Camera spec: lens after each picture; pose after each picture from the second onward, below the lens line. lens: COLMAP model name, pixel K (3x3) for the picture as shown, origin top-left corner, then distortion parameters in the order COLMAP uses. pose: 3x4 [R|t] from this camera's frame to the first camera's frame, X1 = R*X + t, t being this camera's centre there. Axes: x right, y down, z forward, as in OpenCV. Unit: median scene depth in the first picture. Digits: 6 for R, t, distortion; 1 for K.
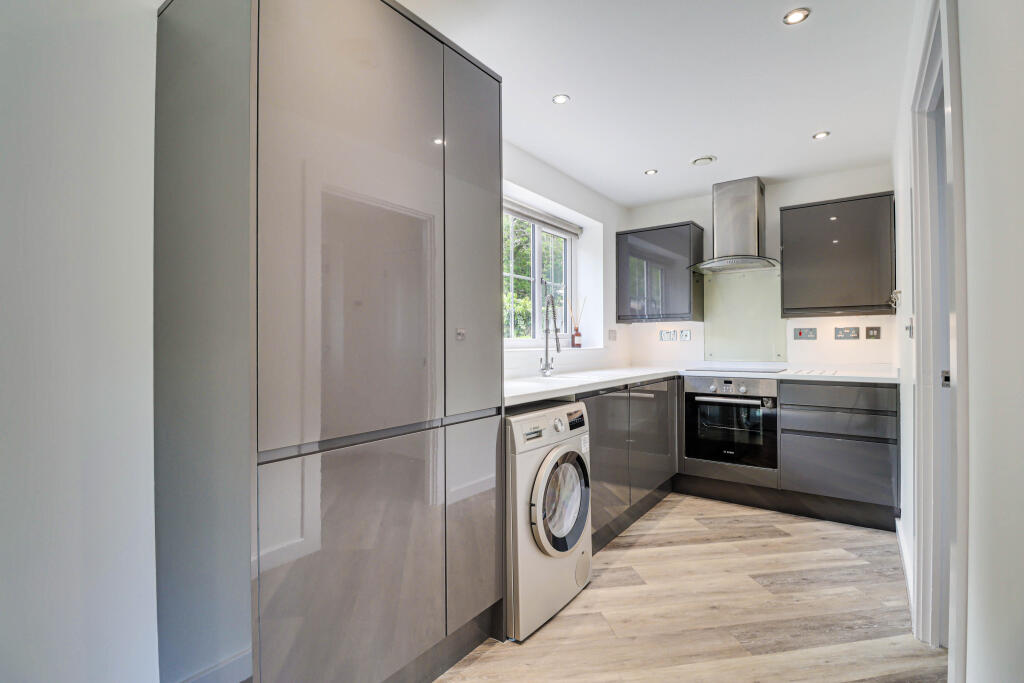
lens RADIAL K [[476.8, 0, 512.0], [0, 476.8, 341.5], [0, 0, 1]] dist [-0.001299, -0.000156]
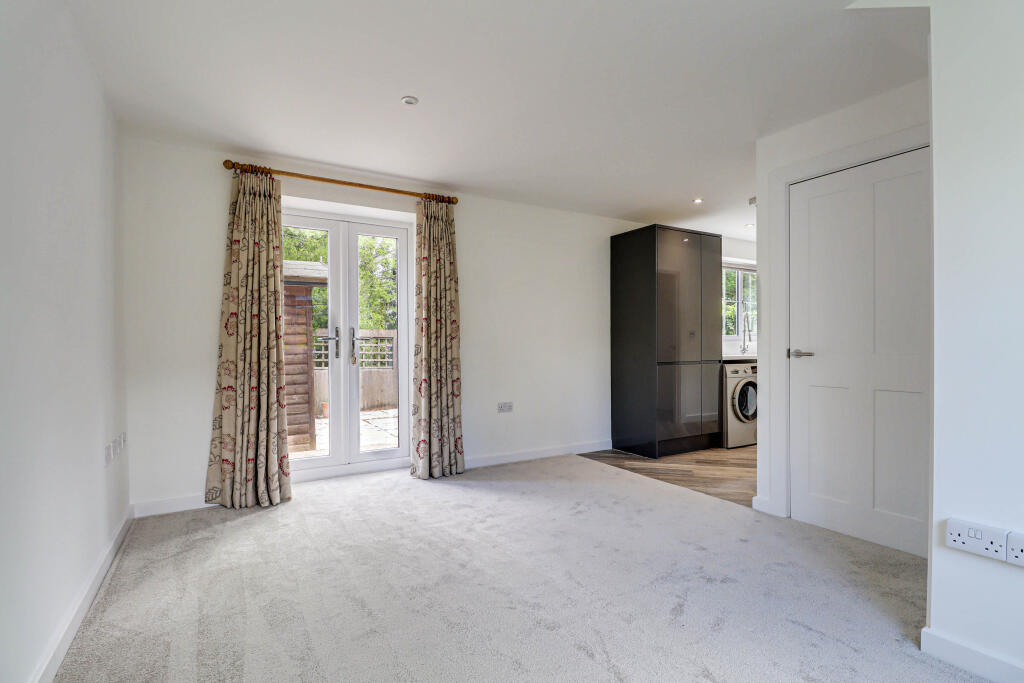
lens RADIAL K [[492.6, 0, 512.0], [0, 492.6, 341.5], [0, 0, 1]] dist [0.000232, -0.000041]
pose [[0.921400, 0.001045, -0.388614, -0.016196], [-0.000942, 0.999999, 0.000454, 0.018013], [0.388614, -0.000053, 0.921401, -1.089166]]
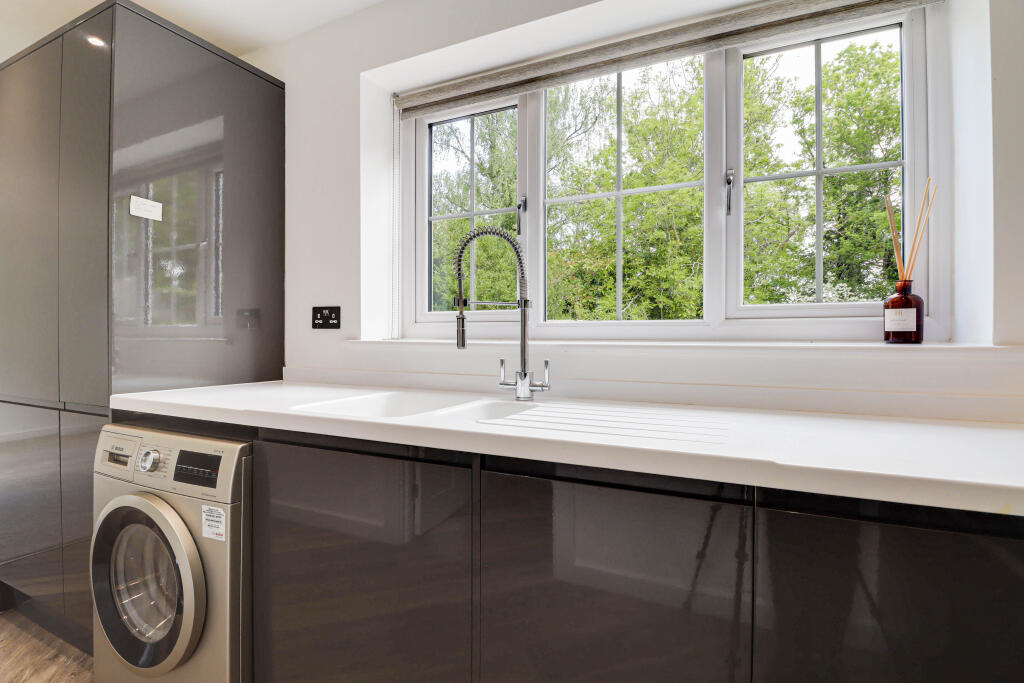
lens RADIAL K [[478.8, 0, 508.3], [0, 478.8, 332.2], [0, 0, 1]] dist [0.000790, -0.013666]
pose [[0.175099, -0.000192, -0.984551, 0.482080], [0.001825, 0.999998, 0.000130, 0.005595], [0.984549, -0.001820, 0.175099, 0.812940]]
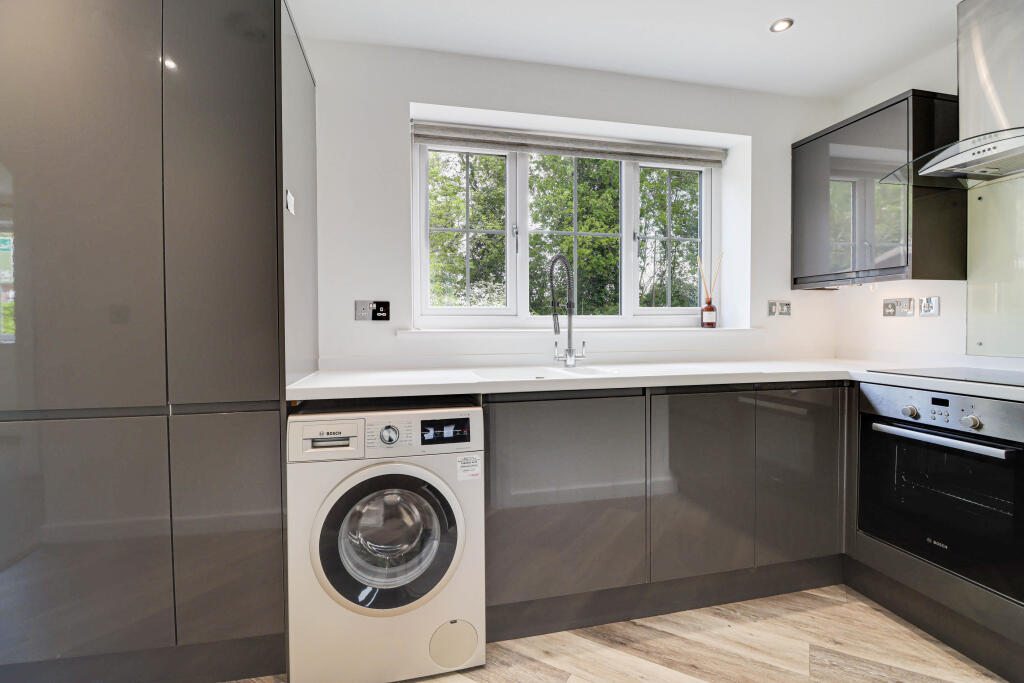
lens RADIAL K [[478.8, 0, 508.3], [0, 478.8, 332.2], [0, 0, 1]] dist [0.000790, -0.013666]
pose [[0.760704, 0.014194, -0.648943, 0.433187], [0.002448, 0.999691, 0.024735, 0.001289], [0.649094, -0.020405, 0.760435, 0.346516]]
